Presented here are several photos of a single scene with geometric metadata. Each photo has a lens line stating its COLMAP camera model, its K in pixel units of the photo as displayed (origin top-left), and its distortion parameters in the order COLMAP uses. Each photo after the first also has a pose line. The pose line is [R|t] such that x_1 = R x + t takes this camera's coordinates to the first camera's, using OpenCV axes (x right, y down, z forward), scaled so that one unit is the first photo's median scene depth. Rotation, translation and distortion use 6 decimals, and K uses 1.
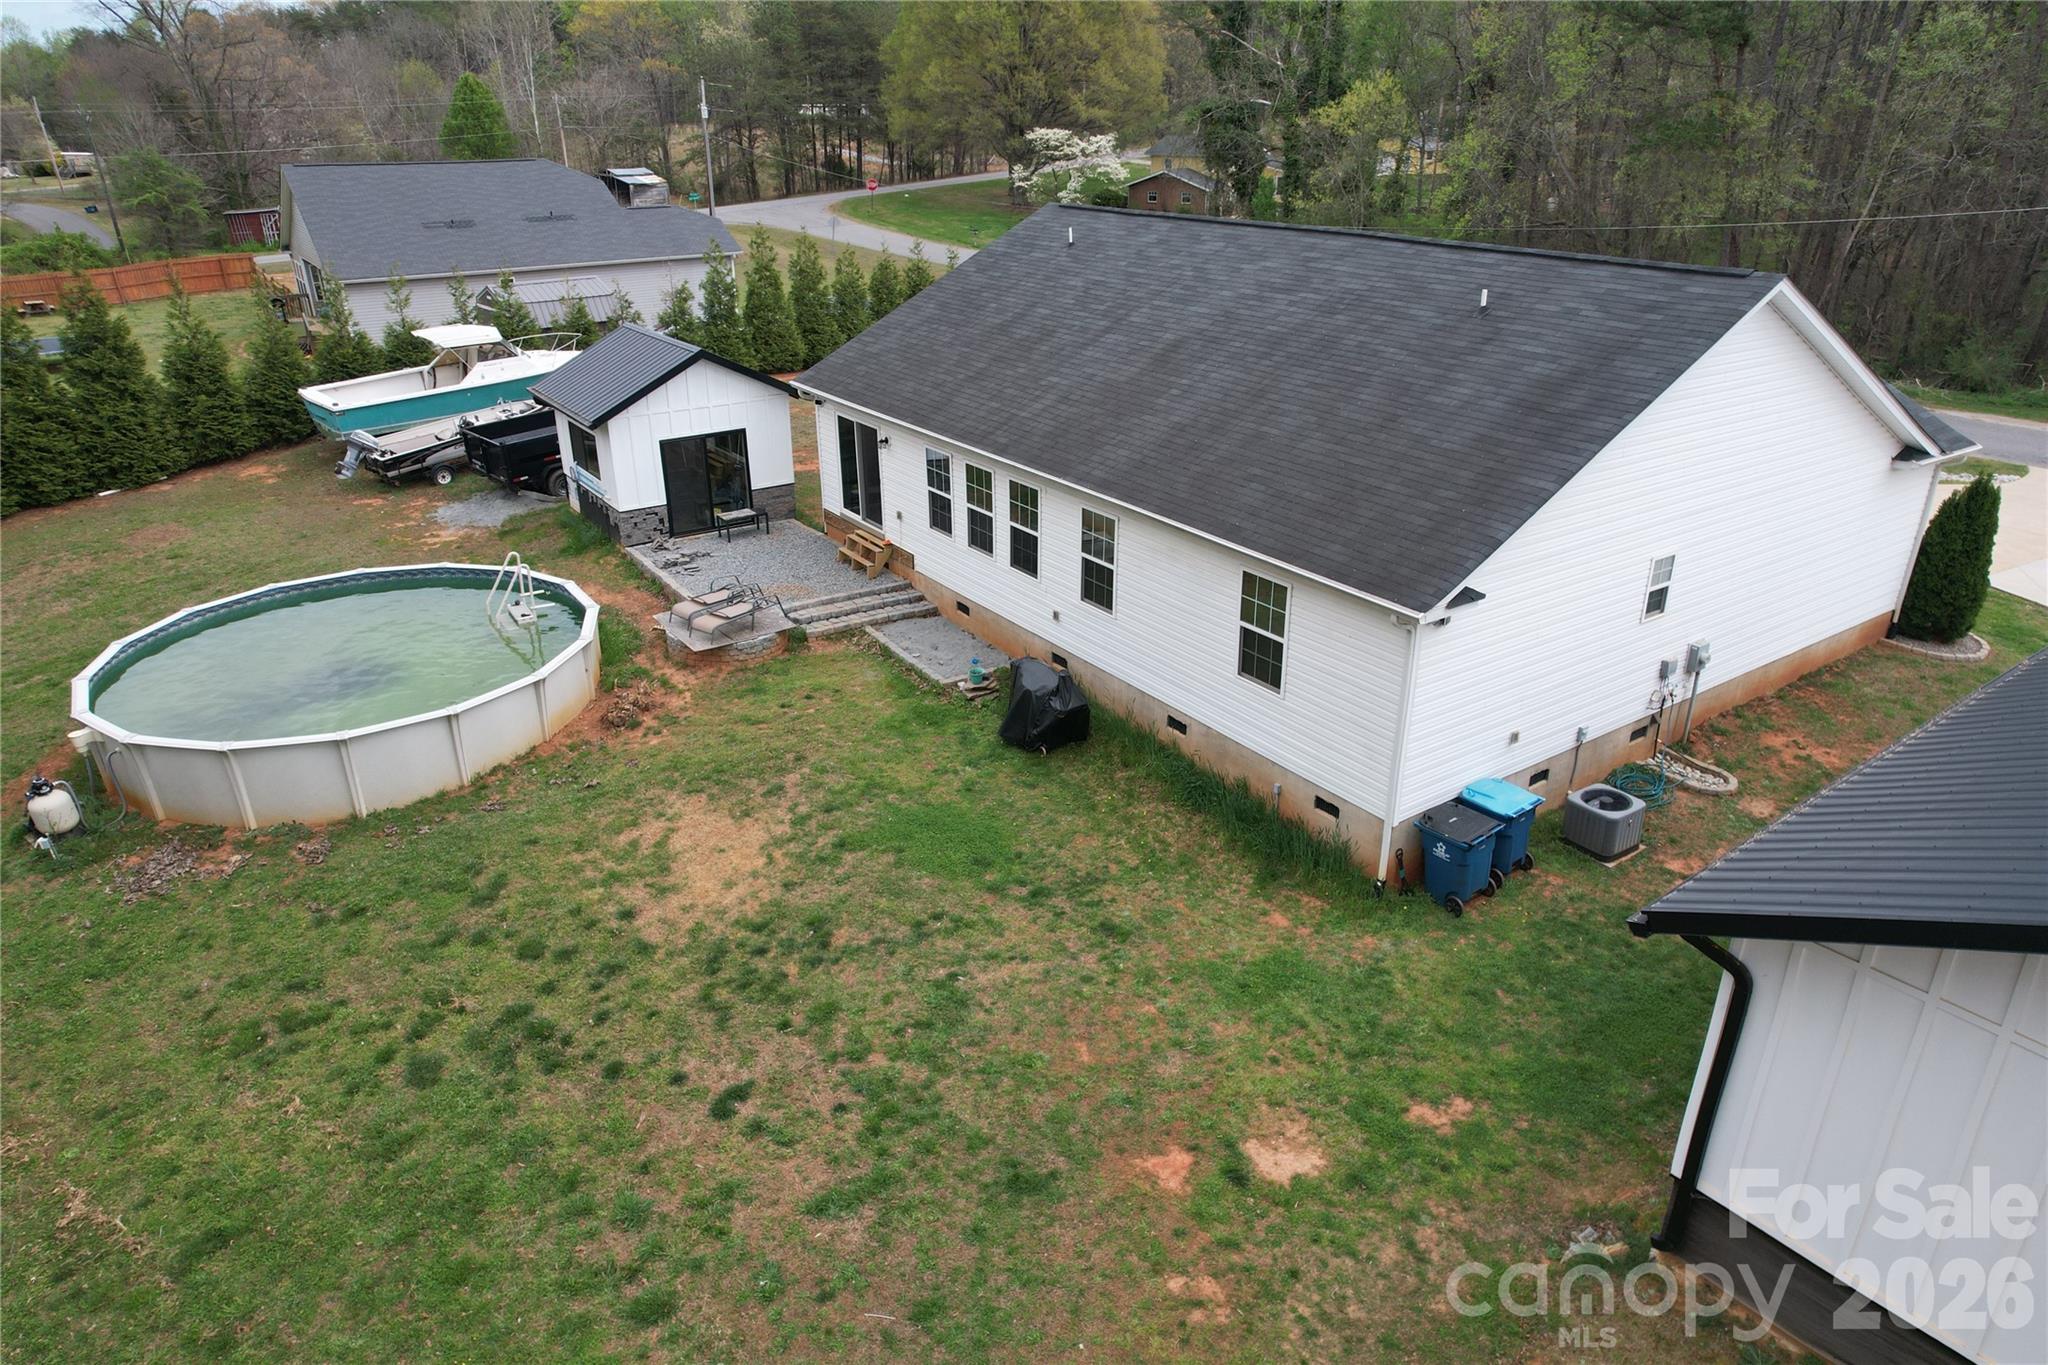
lens RADIAL K [[1326.3, 0, 1043.3], [0, 1326.3, 682.3], [0, 0, 1]] dist [-0.081024, 0.075989]
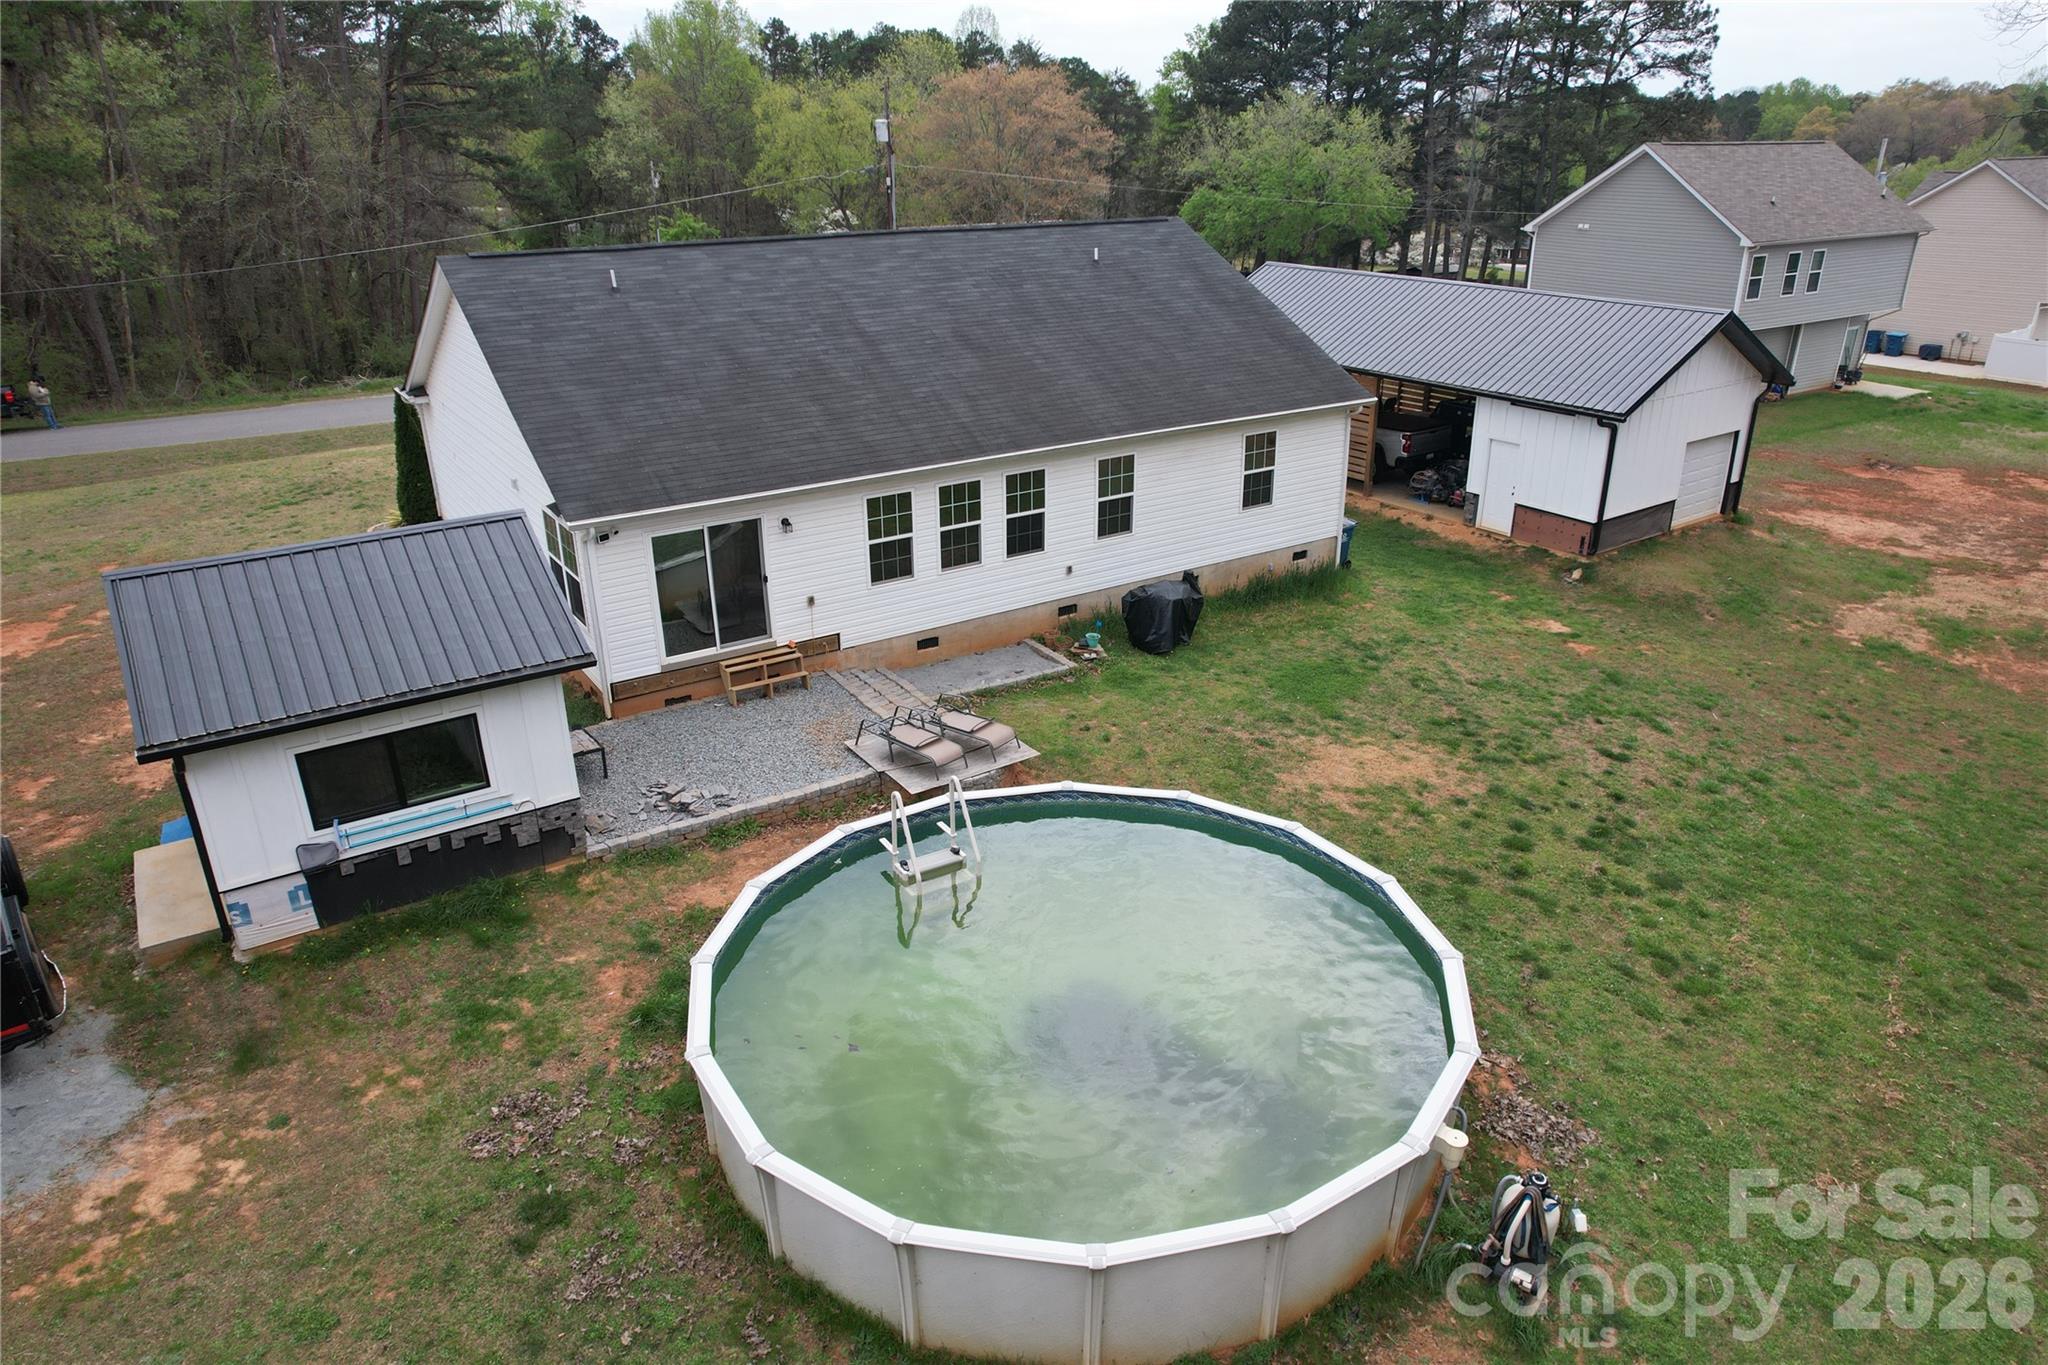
lens RADIAL K [[1307.6, 0, 1036.6], [0, 1307.6, 688.1], [0, 0, 1]] dist [-0.079969, 0.076512]
pose [[0.008318, -0.387910, 0.921660, -1.186449], [0.405875, 0.843664, 0.351420, -0.412881], [-0.913891, 0.371155, 0.164461, 0.980825]]
